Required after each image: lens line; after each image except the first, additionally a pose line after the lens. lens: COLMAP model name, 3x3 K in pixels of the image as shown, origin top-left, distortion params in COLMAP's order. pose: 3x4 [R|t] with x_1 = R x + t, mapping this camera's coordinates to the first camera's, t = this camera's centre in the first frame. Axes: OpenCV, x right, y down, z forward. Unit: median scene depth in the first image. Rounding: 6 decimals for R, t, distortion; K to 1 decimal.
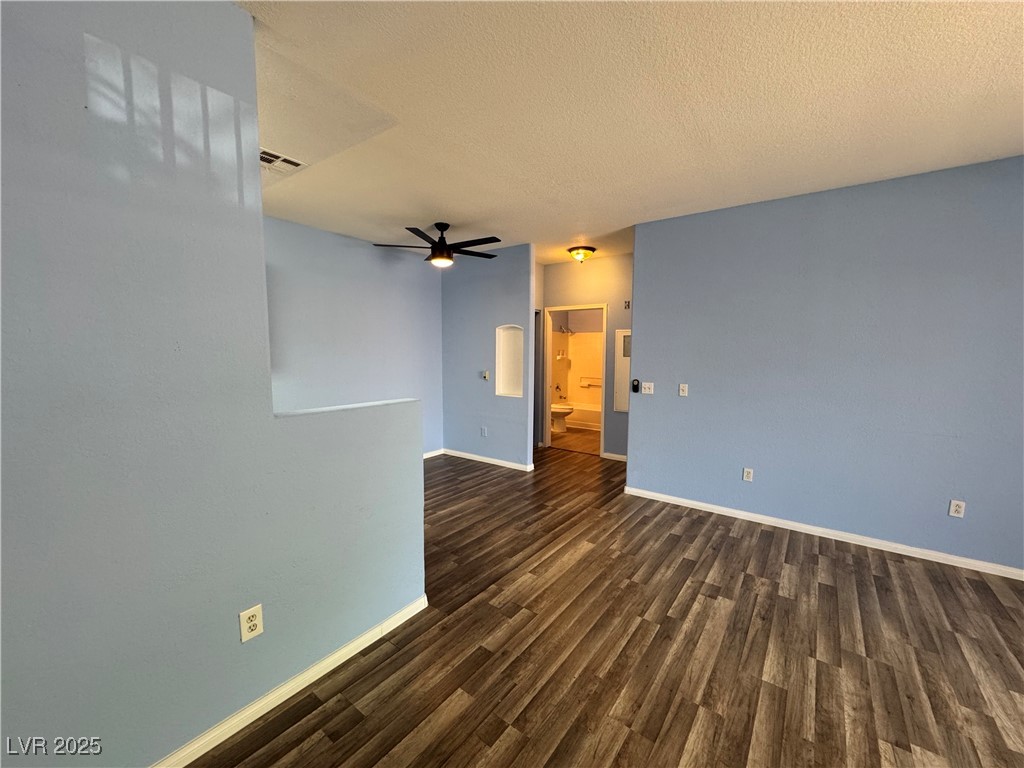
lens RADIAL K [[409.2, 0, 511.9], [0, 409.2, 381.6], [0, 0, 1]] dist [-0.003378, 0.000625]
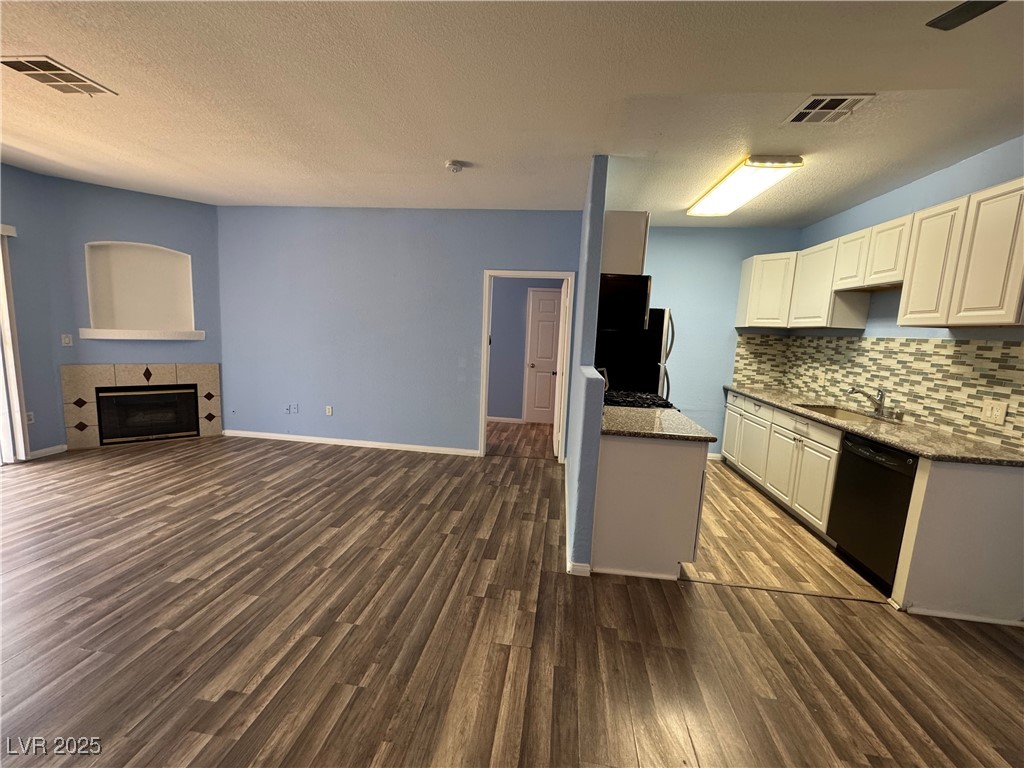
lens RADIAL K [[409.2, 0, 512.0], [0, 409.2, 383.3], [0, 0, 1]] dist [-0.003378, 0.000625]
pose [[-0.869473, 0.017622, -0.493667, 0.357080], [-0.090934, 0.976575, 0.195018, -0.099594], [0.485539, 0.214454, -0.847503, 1.430177]]
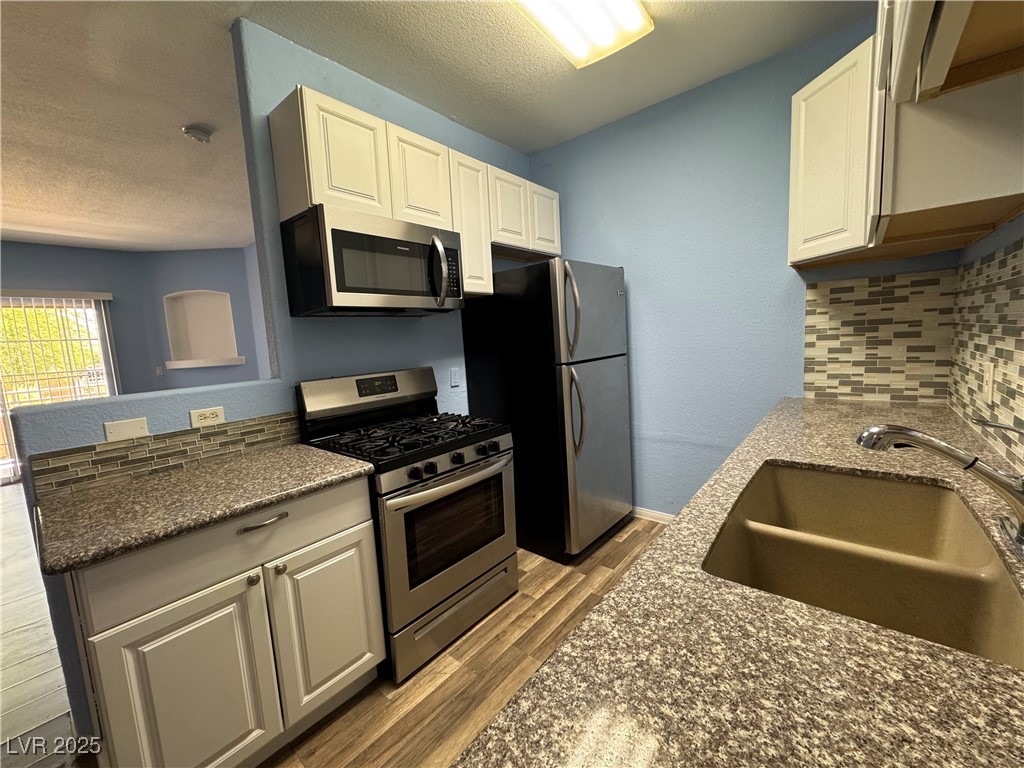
lens RADIAL K [[409.2, 0, 512.0], [0, 409.2, 382.9], [0, 0, 1]] dist [-0.003378, 0.000625]
pose [[-0.997061, 0.042422, 0.063790, -0.778909], [0.054056, 0.979621, 0.193446, -0.052109], [-0.054283, 0.196325, -0.979035, 1.223561]]
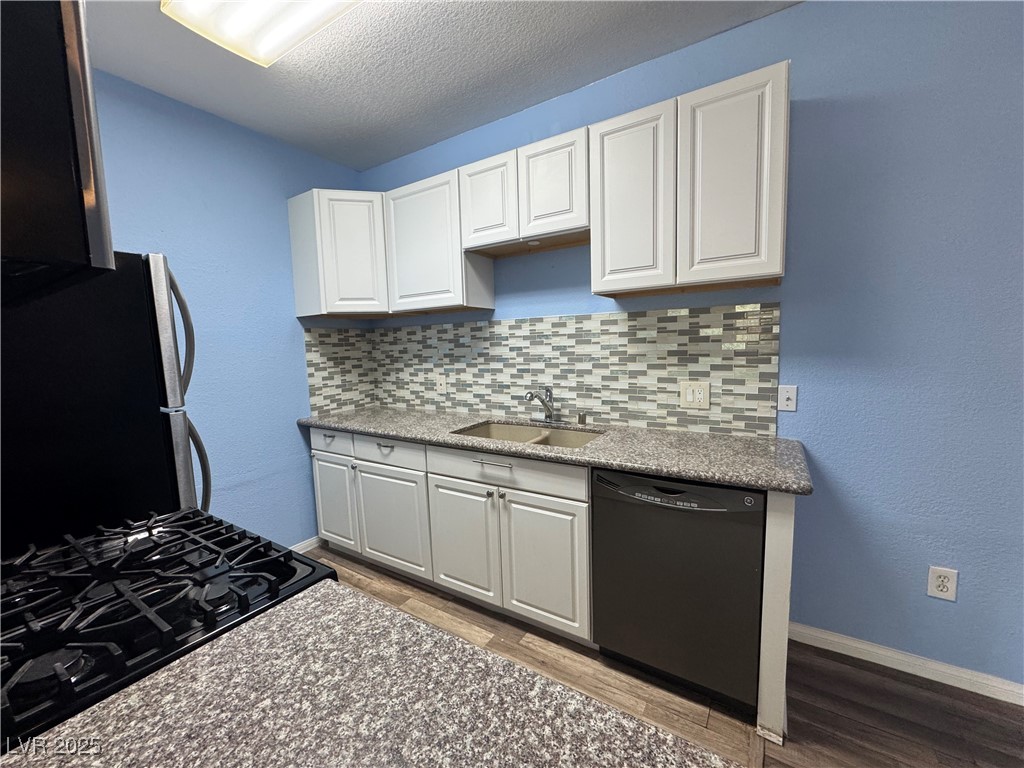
lens RADIAL K [[409.2, 0, 511.9], [0, 409.2, 383.1], [0, 0, 1]] dist [-0.003378, 0.000625]
pose [[0.069897, 0.086042, -0.993837, -0.267279], [-0.047244, 0.995441, 0.082858, -0.029682], [0.996435, 0.041161, 0.073643, 0.842391]]
